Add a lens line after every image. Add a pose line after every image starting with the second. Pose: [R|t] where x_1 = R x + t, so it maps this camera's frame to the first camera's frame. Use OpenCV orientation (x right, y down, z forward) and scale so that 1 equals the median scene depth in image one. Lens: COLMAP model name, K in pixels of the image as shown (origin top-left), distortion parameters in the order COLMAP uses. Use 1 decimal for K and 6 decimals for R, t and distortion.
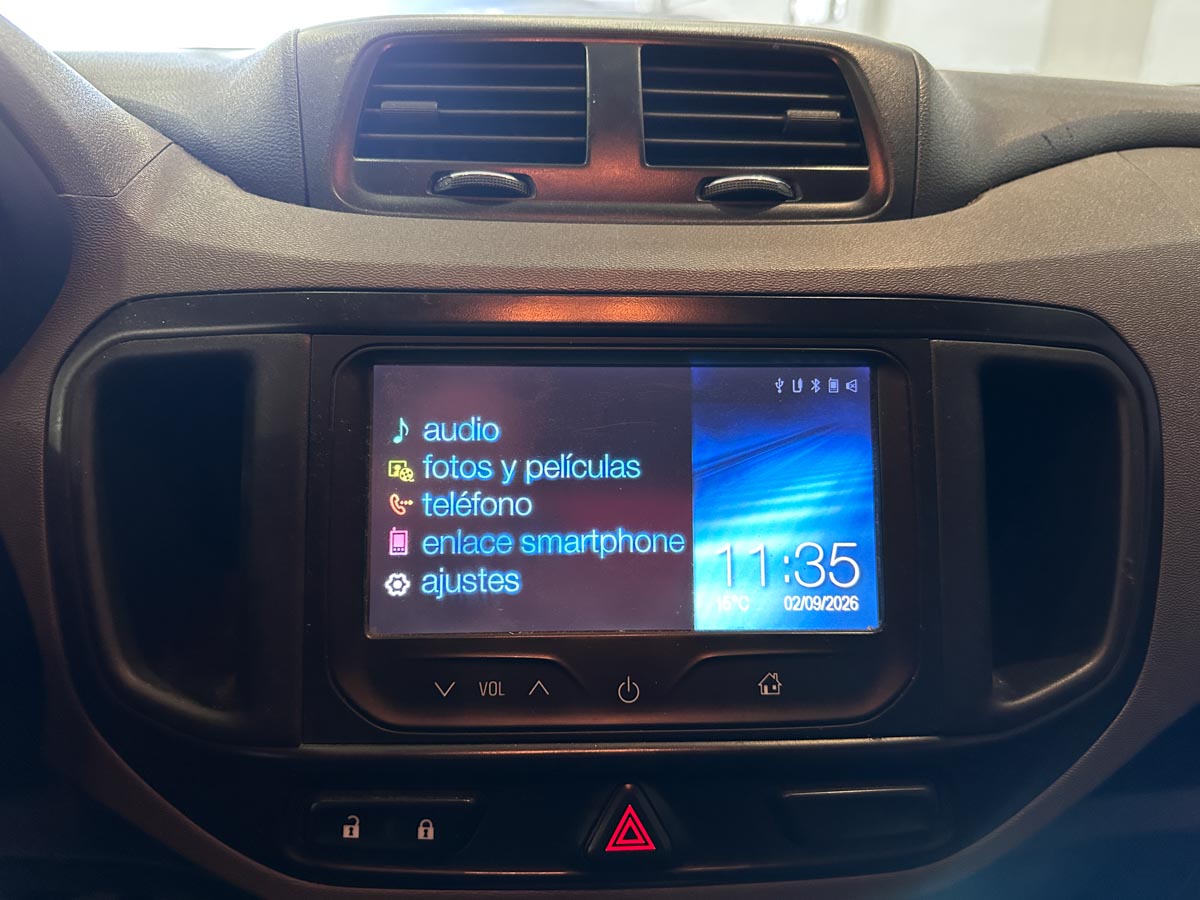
lens RADIAL K [[827.2, 0, 600.0], [0, 827.2, 450.0], [0, 0, 1]] dist [0.064803, -0.070170]
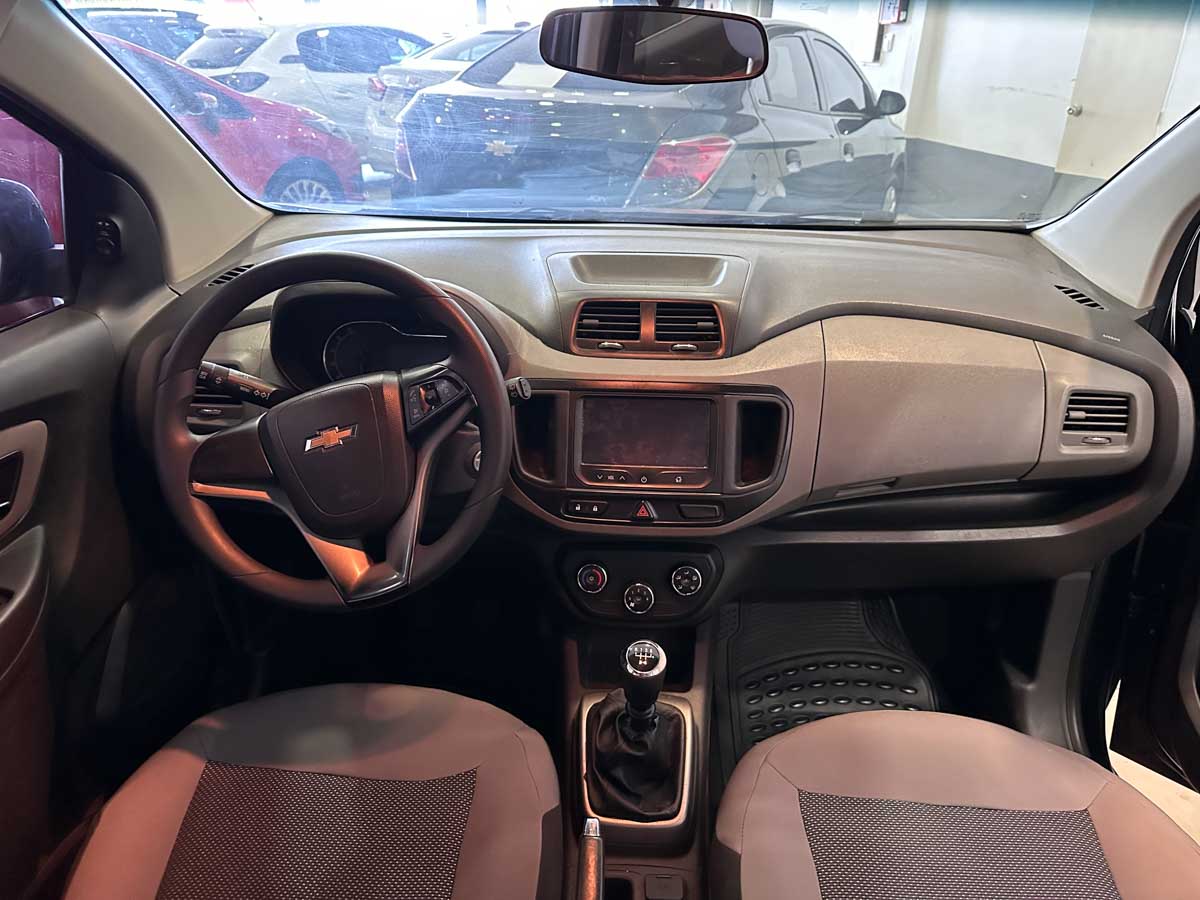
lens RADIAL K [[827.2, 0, 600.0], [0, 827.2, 450.0], [0, 0, 1]] dist [0.064803, -0.070170]
pose [[0.995114, 0.042223, -0.089244, 0.158045], [-0.029136, 0.989271, 0.143160, -0.389104], [0.094331, -0.139861, 0.985668, -2.666532]]
